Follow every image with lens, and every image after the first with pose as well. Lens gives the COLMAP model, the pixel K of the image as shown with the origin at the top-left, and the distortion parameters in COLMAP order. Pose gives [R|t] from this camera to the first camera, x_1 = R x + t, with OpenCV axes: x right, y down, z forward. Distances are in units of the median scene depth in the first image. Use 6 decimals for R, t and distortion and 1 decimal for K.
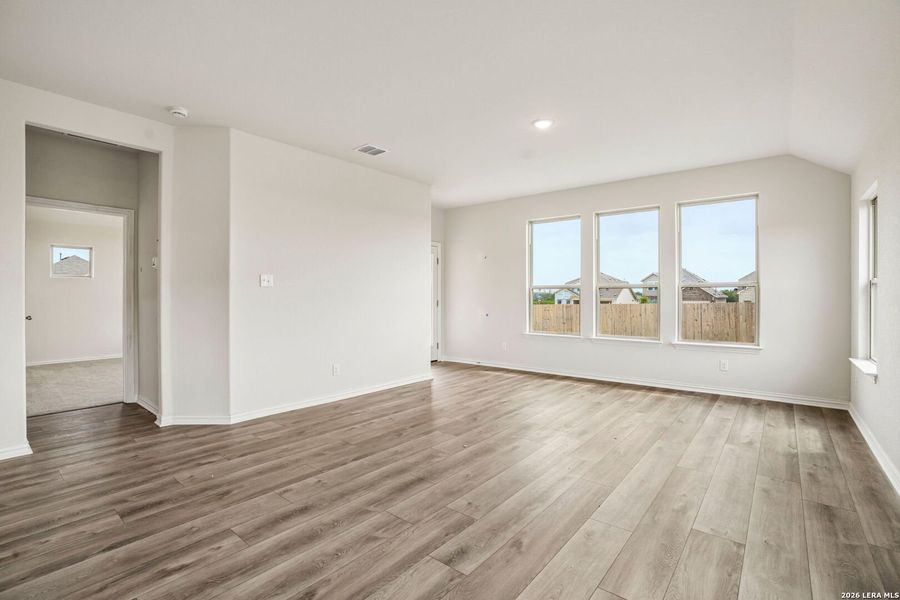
lens RADIAL K [[409.6, 0, 448.1], [0, 409.6, 296.3], [0, 0, 1]] dist [-0.042225, 0.008890]
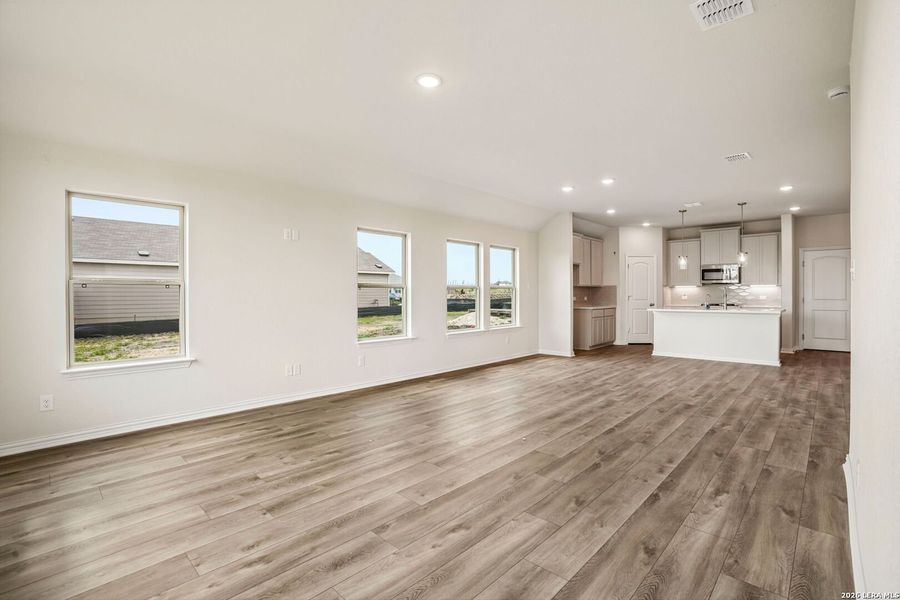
lens RADIAL K [[425.0, 0, 446.8], [0, 425.0, 295.9], [0, 0, 1]] dist [-0.021712, 0.001043]
pose [[-0.997628, 0.002470, 0.068786, 0.165674], [0.003038, 0.999962, 0.008152, -0.009812], [-0.068763, 0.008342, -0.997598, 2.114895]]
